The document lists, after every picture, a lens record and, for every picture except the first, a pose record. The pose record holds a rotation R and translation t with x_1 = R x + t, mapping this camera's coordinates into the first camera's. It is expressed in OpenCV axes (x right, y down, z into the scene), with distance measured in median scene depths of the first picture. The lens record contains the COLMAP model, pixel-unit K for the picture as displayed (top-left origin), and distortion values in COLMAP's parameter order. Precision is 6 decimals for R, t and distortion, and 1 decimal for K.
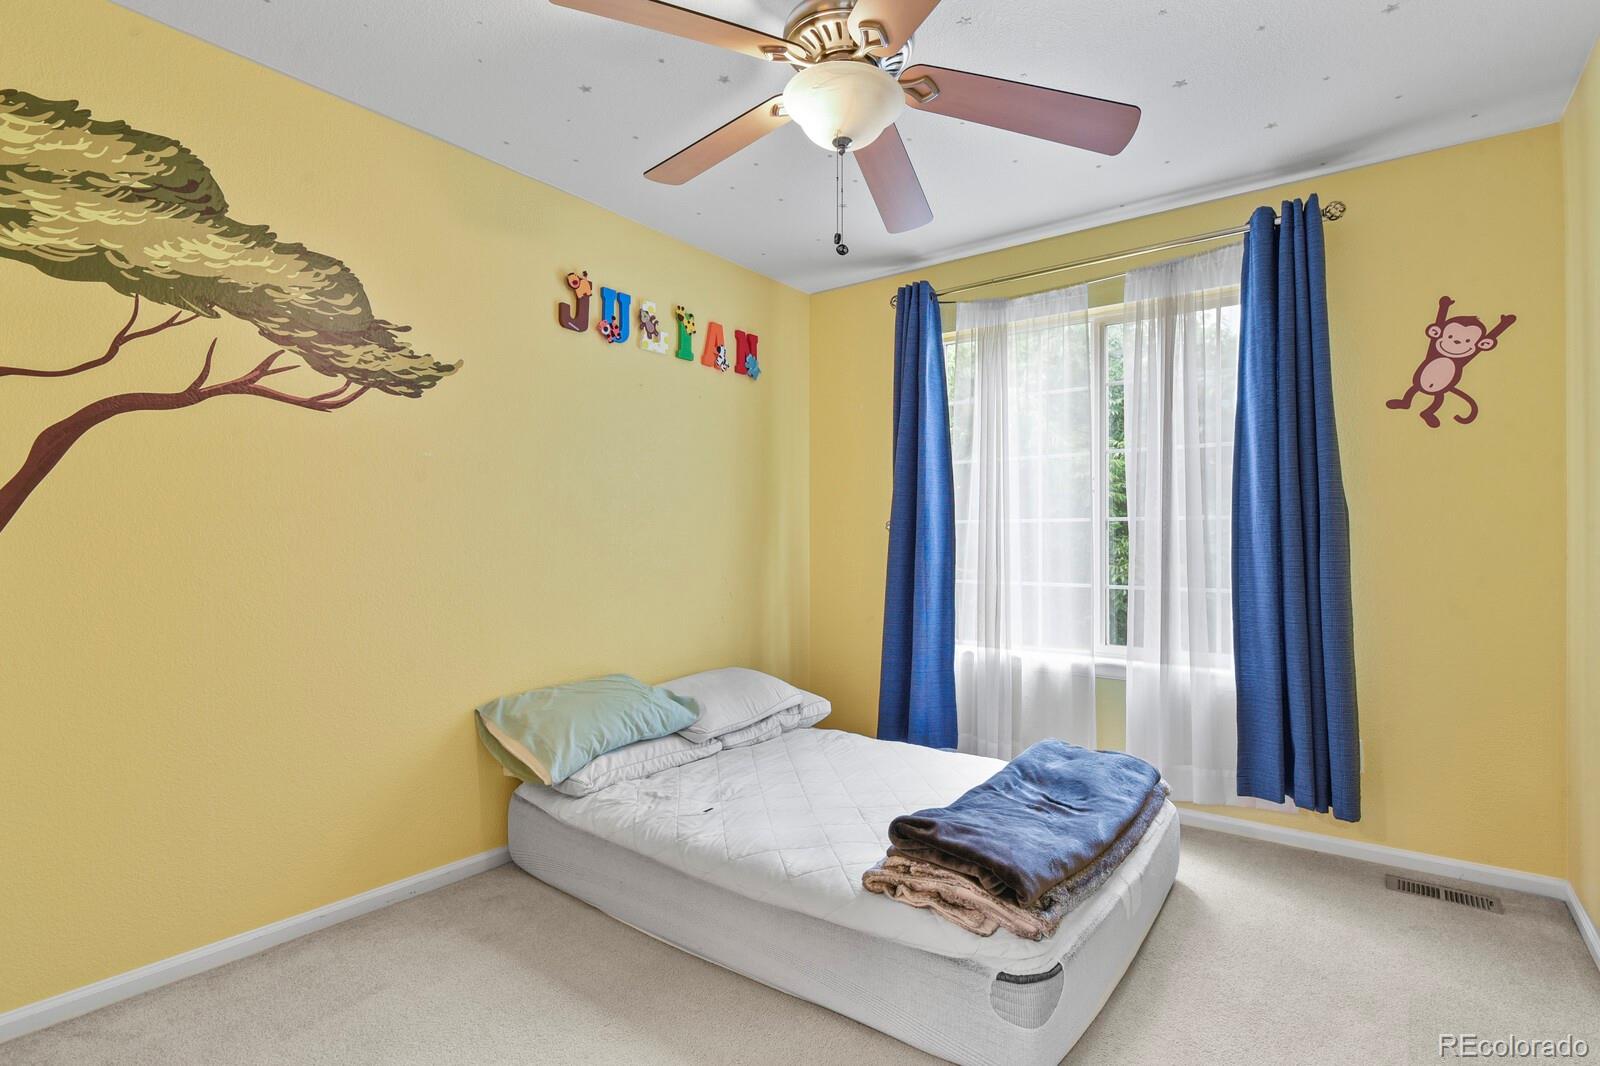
lens RADIAL K [[777.4, 0, 800.9], [0, 777.4, 528.0], [0, 0, 1]] dist [-0.006331, -0.002130]
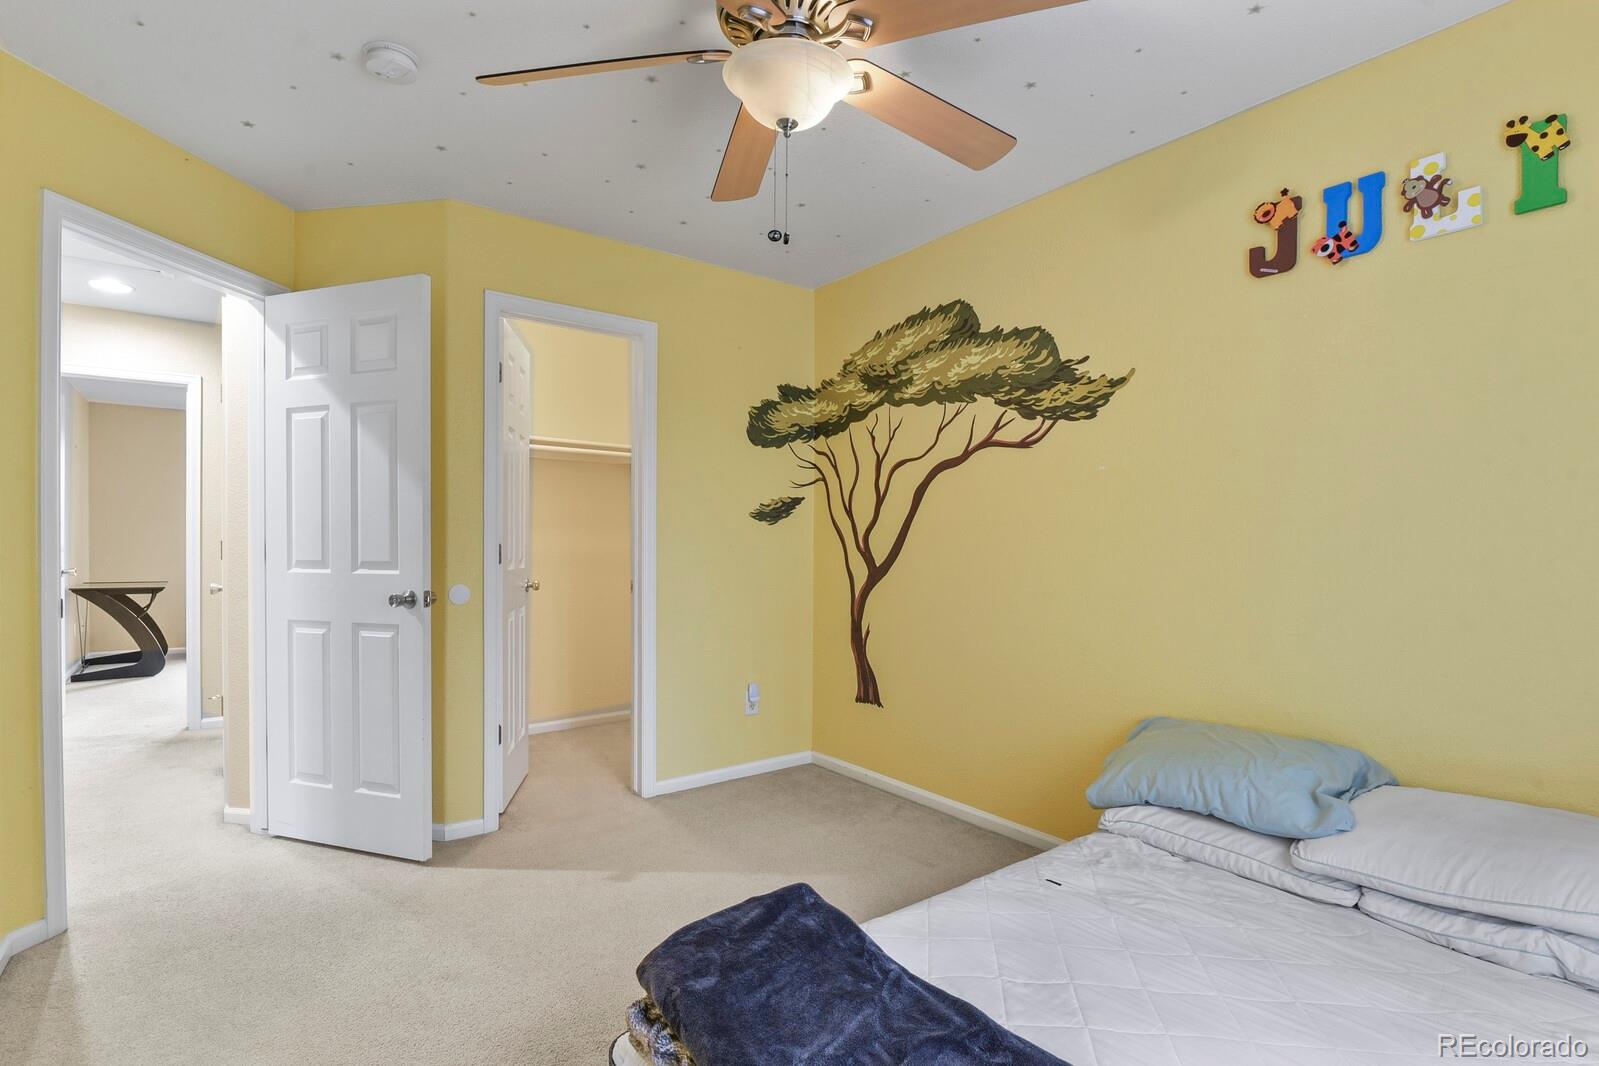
lens RADIAL K [[777.0, 0, 802.4], [0, 777.0, 542.9], [0, 0, 1]] dist [-0.006331, -0.002130]
pose [[-0.281058, 0.004535, -0.959680, 0.724592], [0.016331, 0.999867, -0.000058, 0.003146], [0.959552, -0.015689, -0.281095, 0.968362]]
